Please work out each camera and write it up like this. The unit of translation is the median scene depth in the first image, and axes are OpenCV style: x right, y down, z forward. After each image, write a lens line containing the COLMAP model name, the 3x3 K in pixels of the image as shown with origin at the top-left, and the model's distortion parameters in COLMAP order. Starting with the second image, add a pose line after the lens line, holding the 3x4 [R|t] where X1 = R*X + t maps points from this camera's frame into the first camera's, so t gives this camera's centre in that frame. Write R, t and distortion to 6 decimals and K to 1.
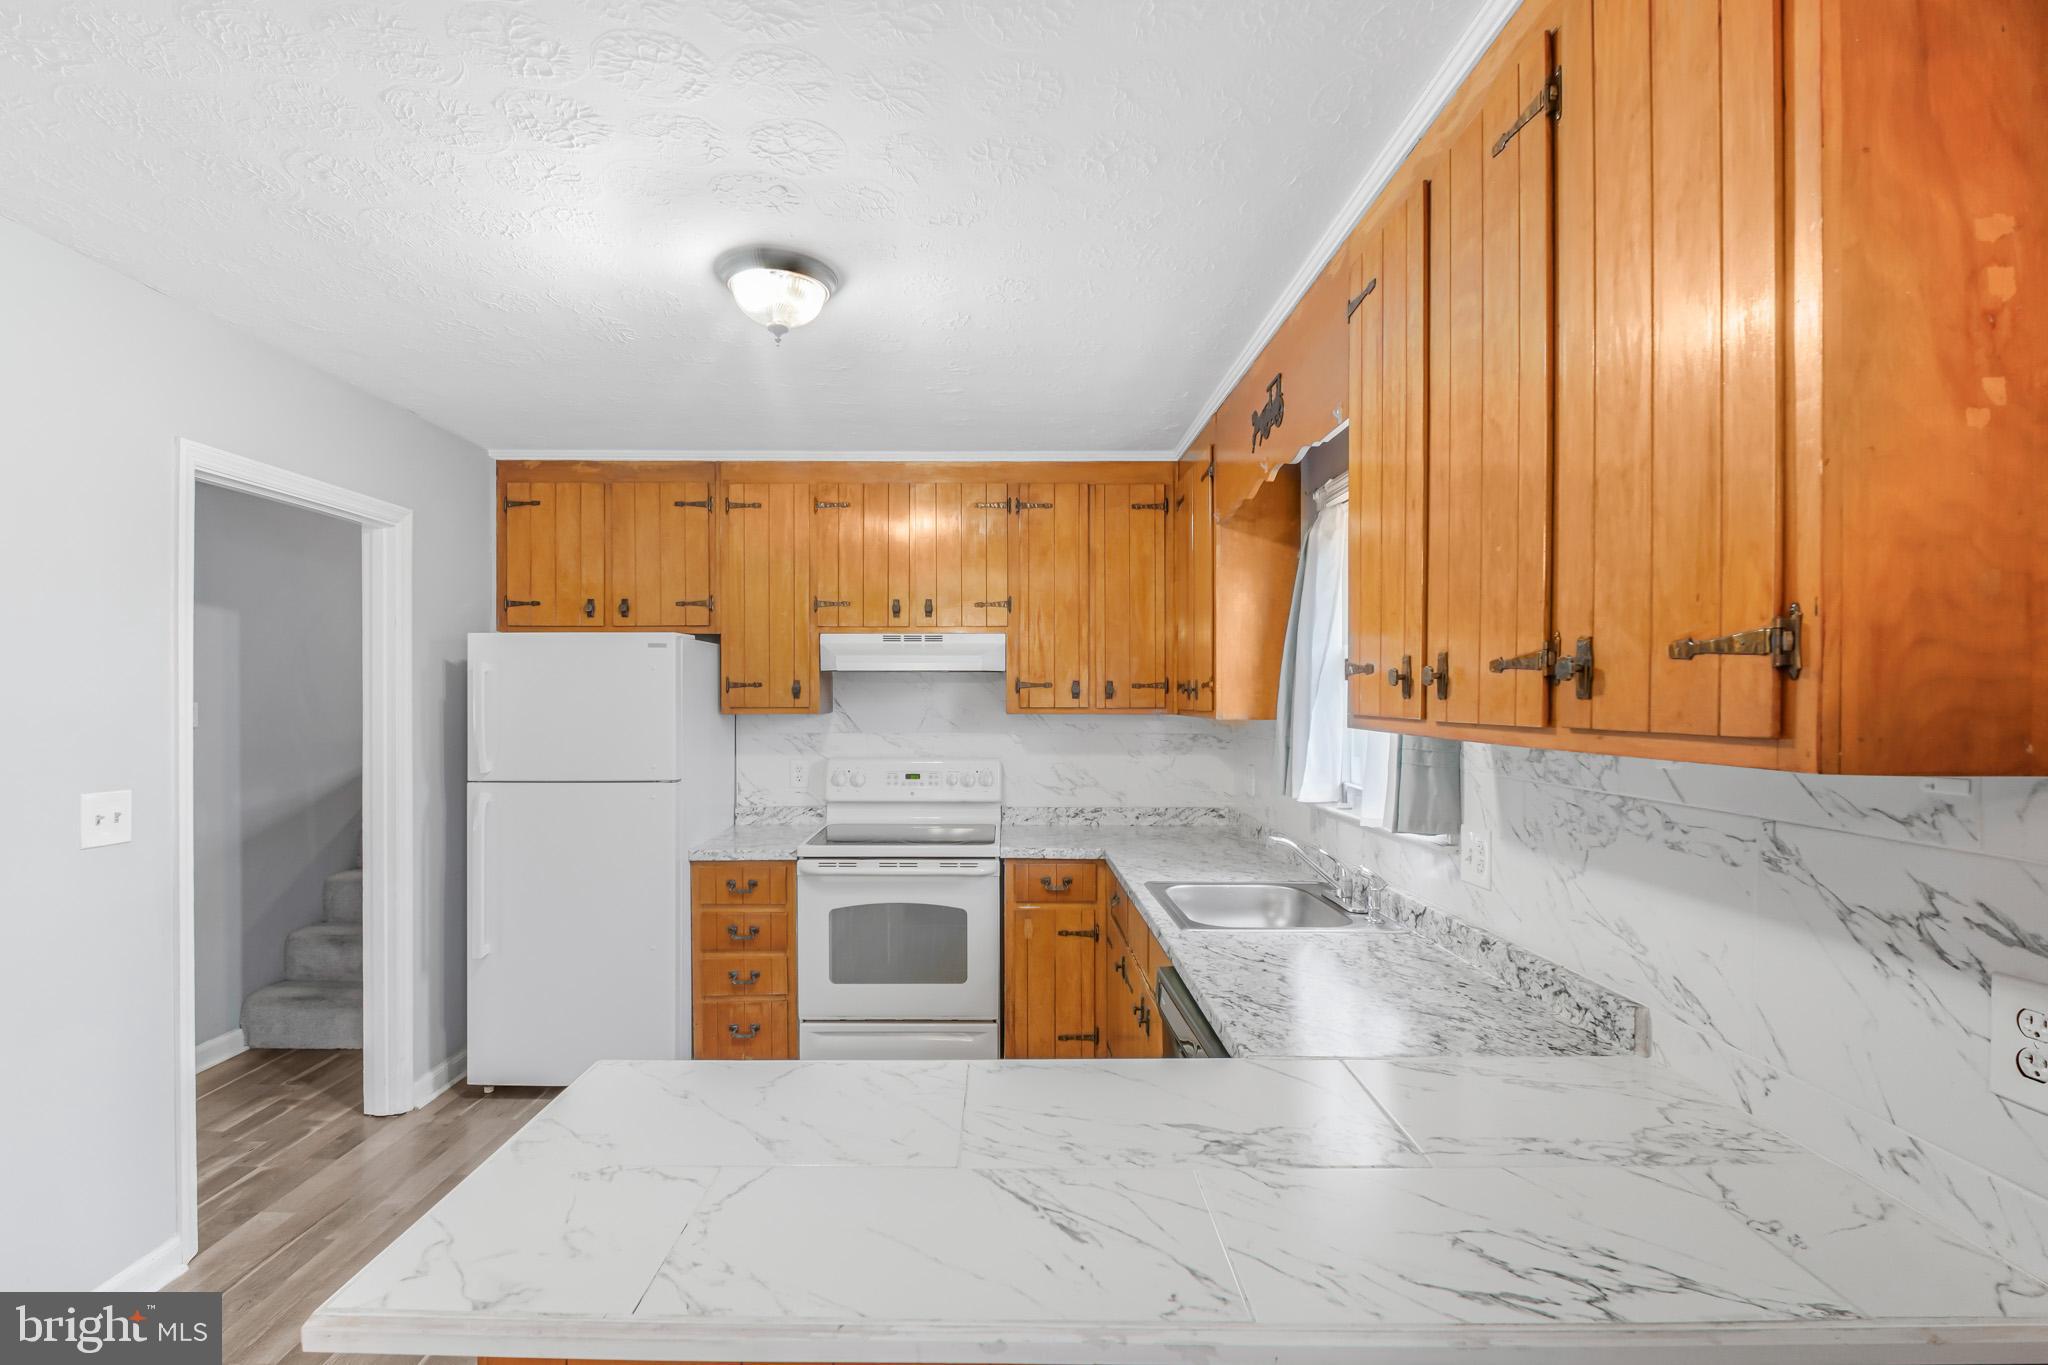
lens RADIAL K [[938.7, 0, 999.2], [0, 938.7, 697.6], [0, 0, 1]] dist [0.006785, -0.010268]
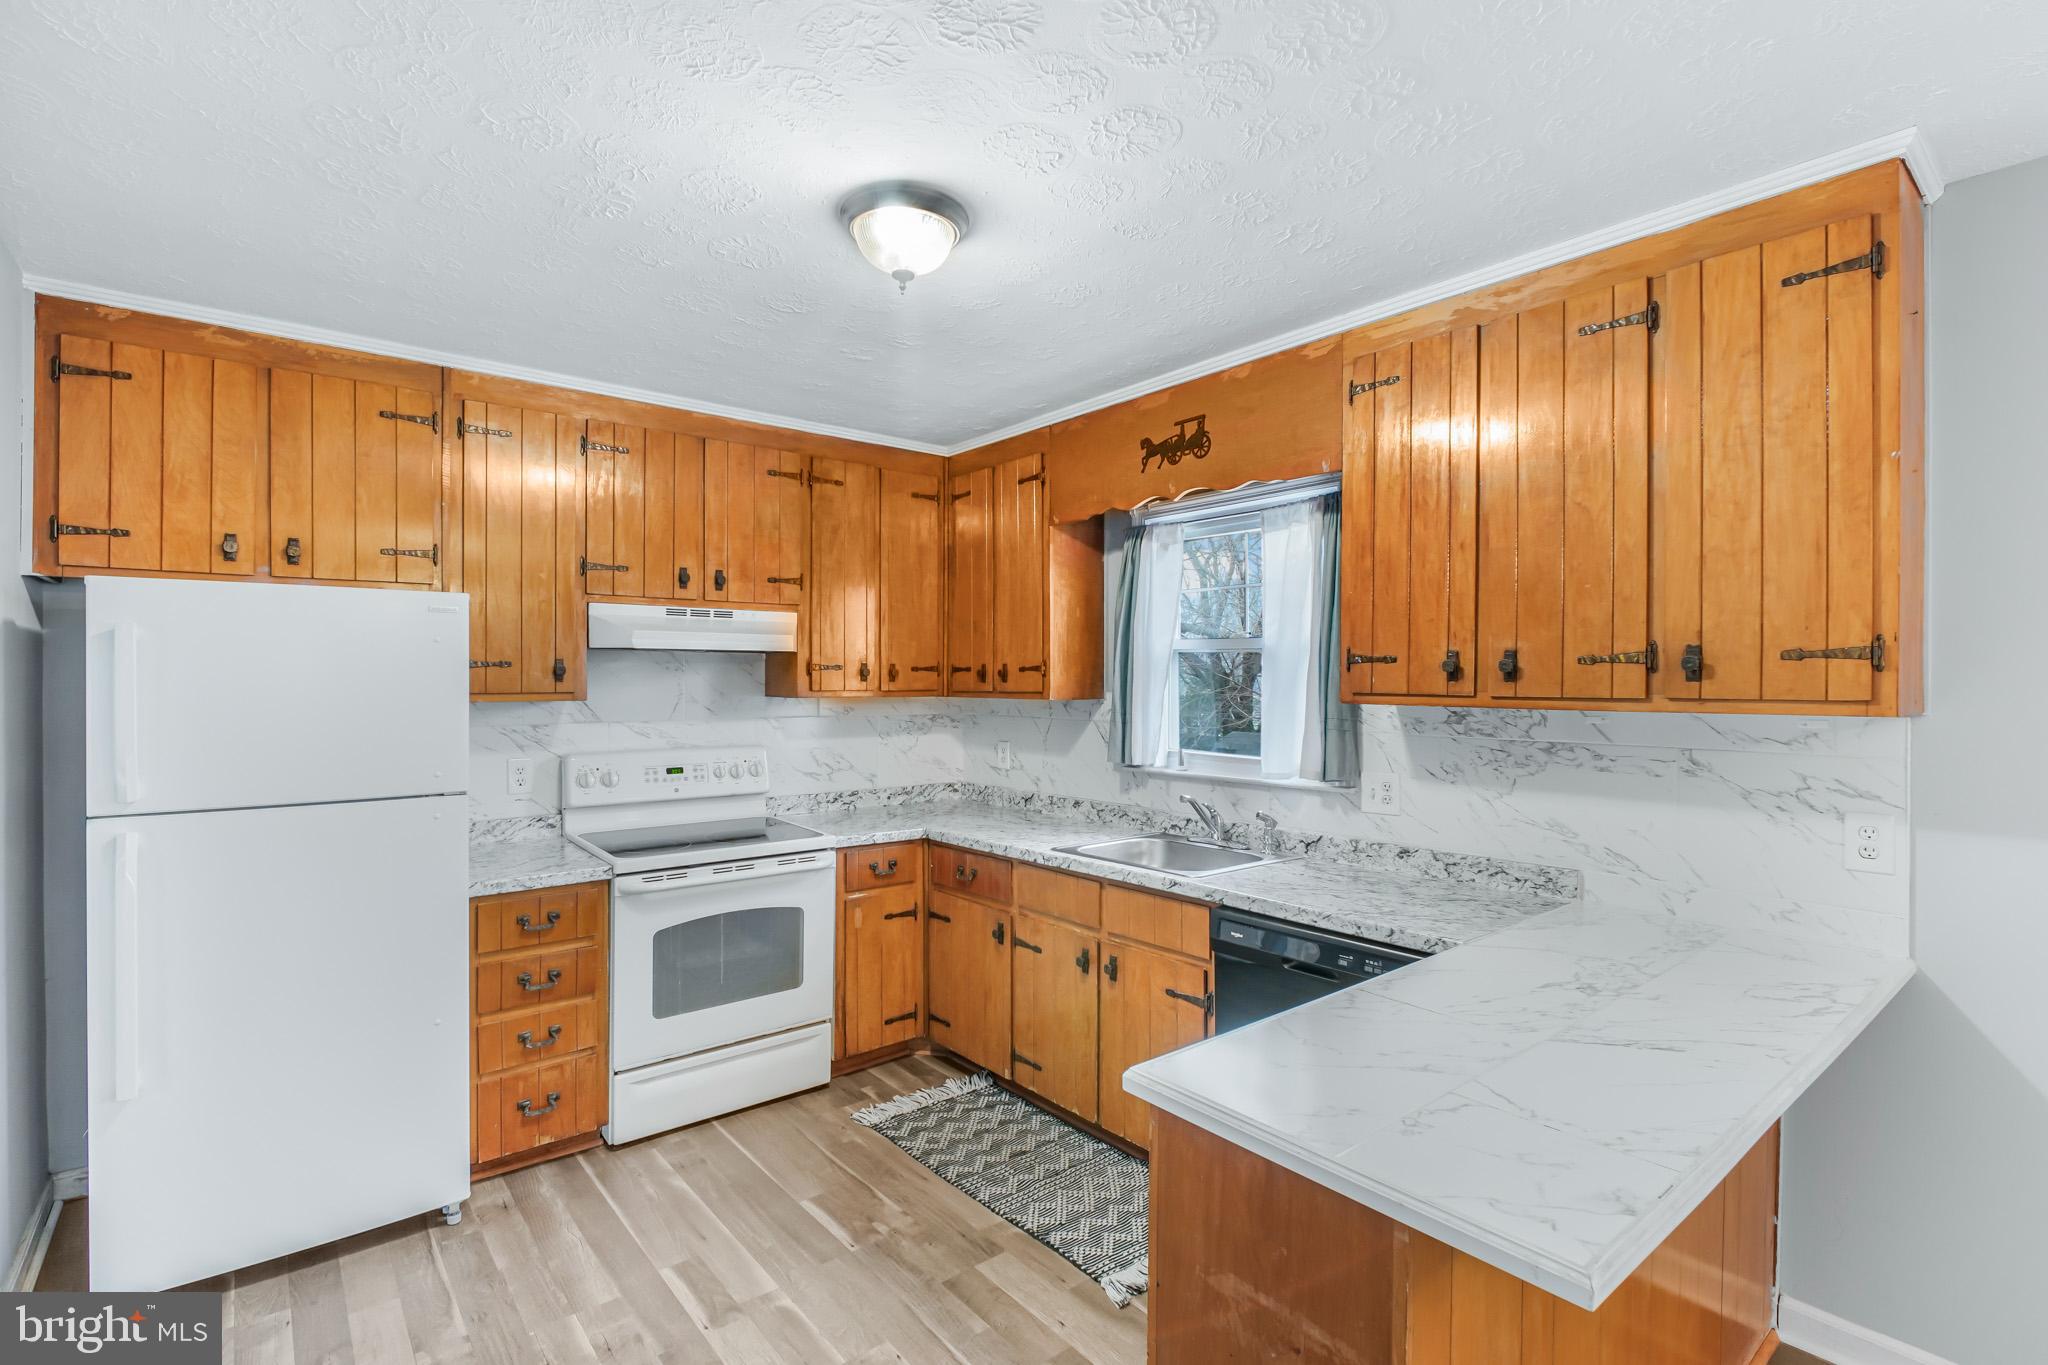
lens RADIAL K [[943.5, 0, 1000.8], [0, 943.5, 680.3], [0, 0, 1]] dist [0.002080, -0.008499]
pose [[0.780570, -0.000911, 0.625068, -0.466558], [0.000504, 1.000000, 0.000828, -0.000861], [-0.625069, -0.000332, 0.780570, 0.145125]]
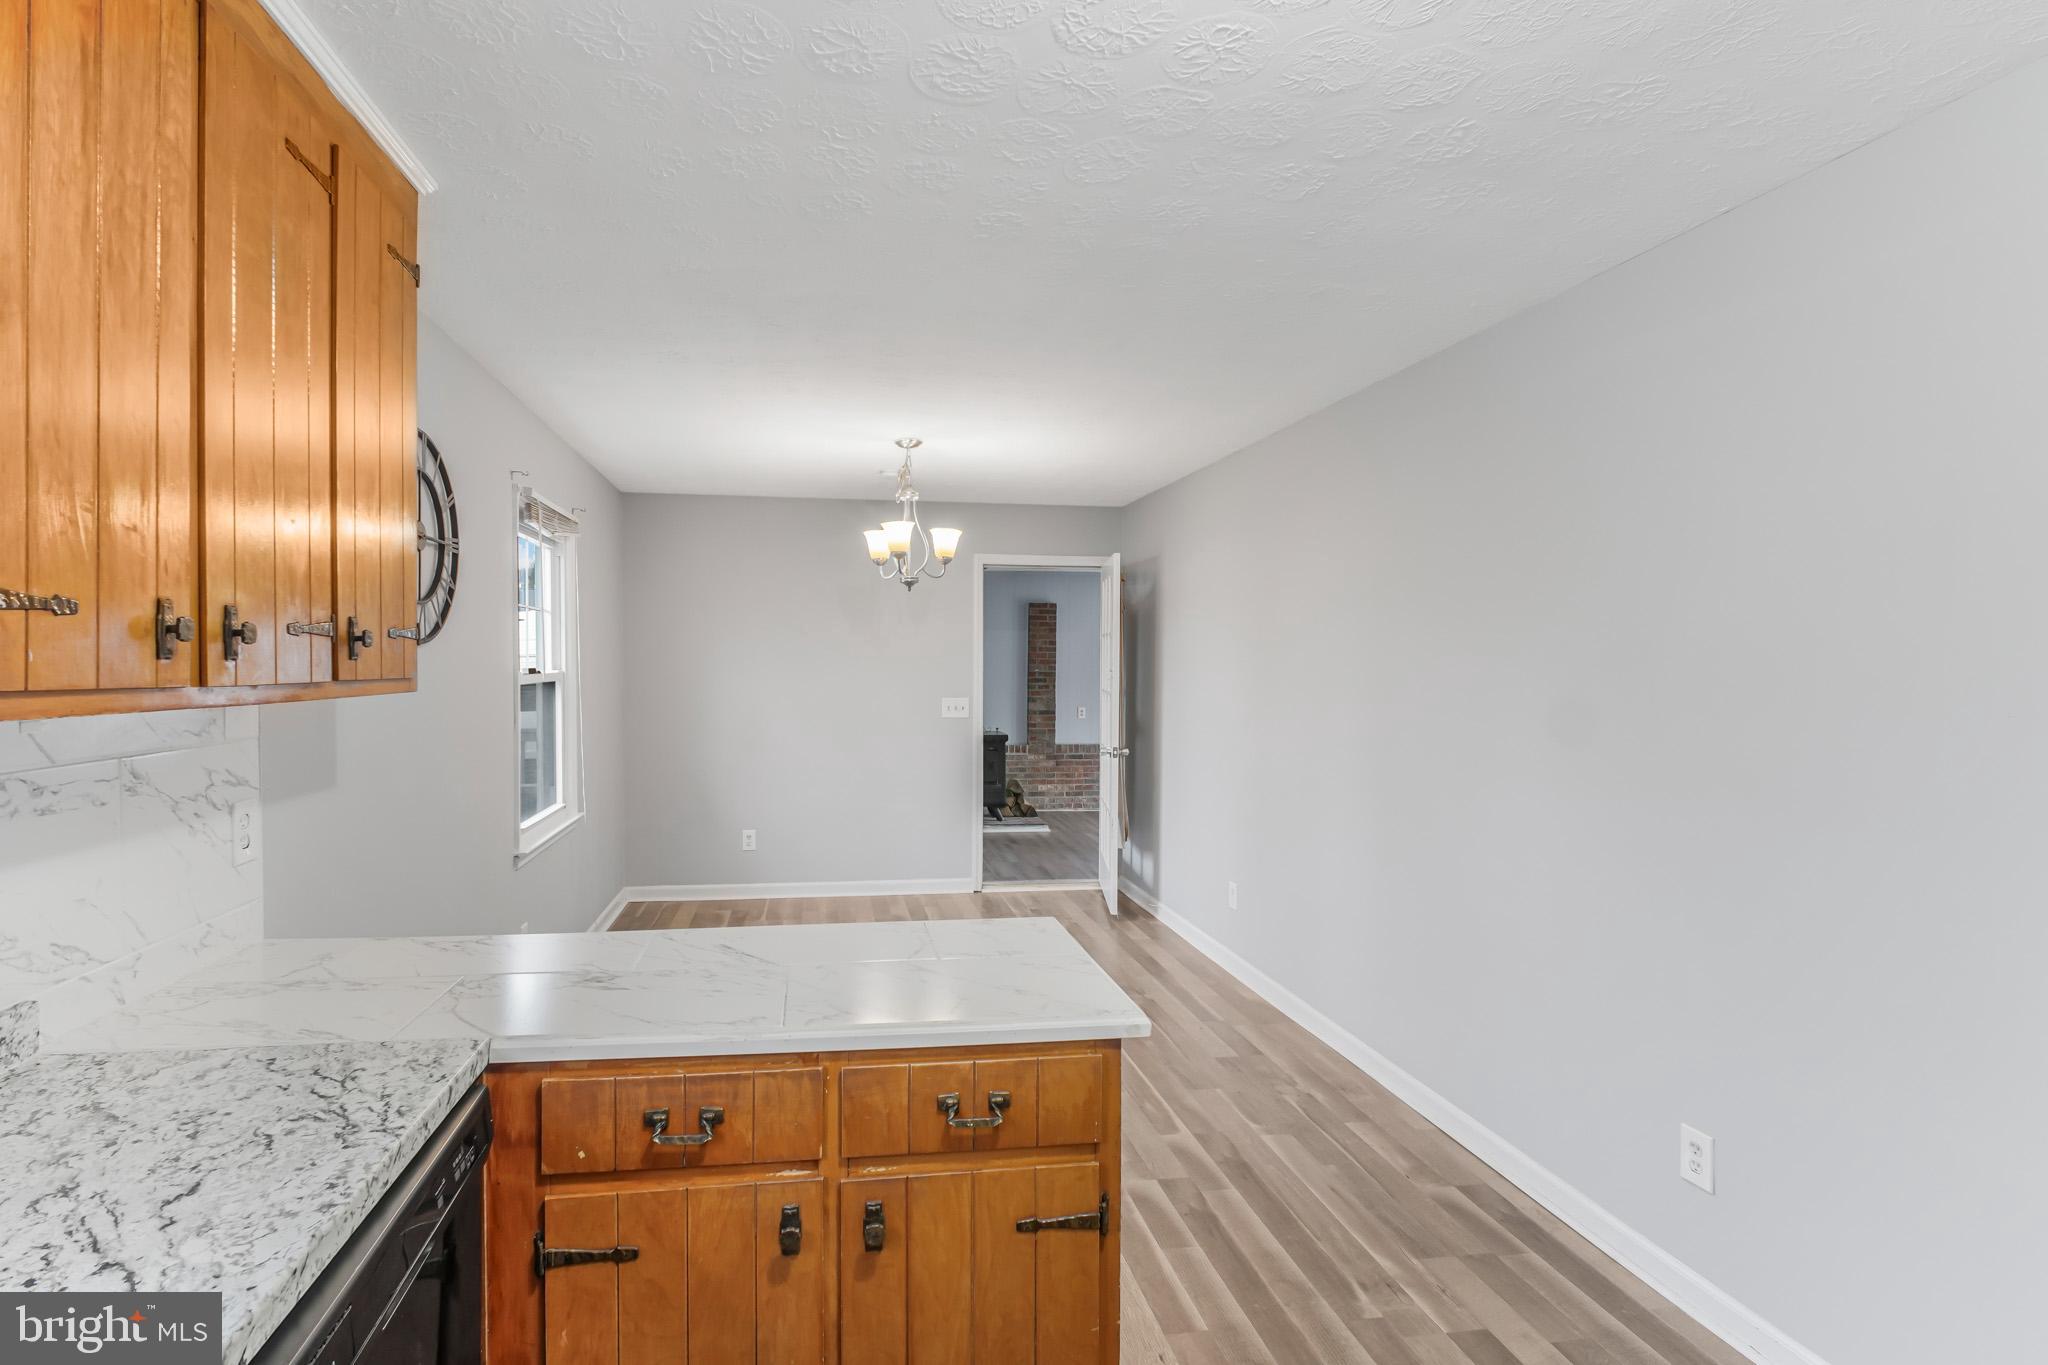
lens RADIAL K [[974.4, 0, 934.5], [0, 974.4, 682.1], [0, 0, 1]] dist [-0.003737, -0.000988]
pose [[-0.990998, -0.004910, -0.133787, -0.021205], [-0.007589, 0.999781, 0.019518, -0.000392], [0.133662, 0.020358, -0.990818, 0.845653]]
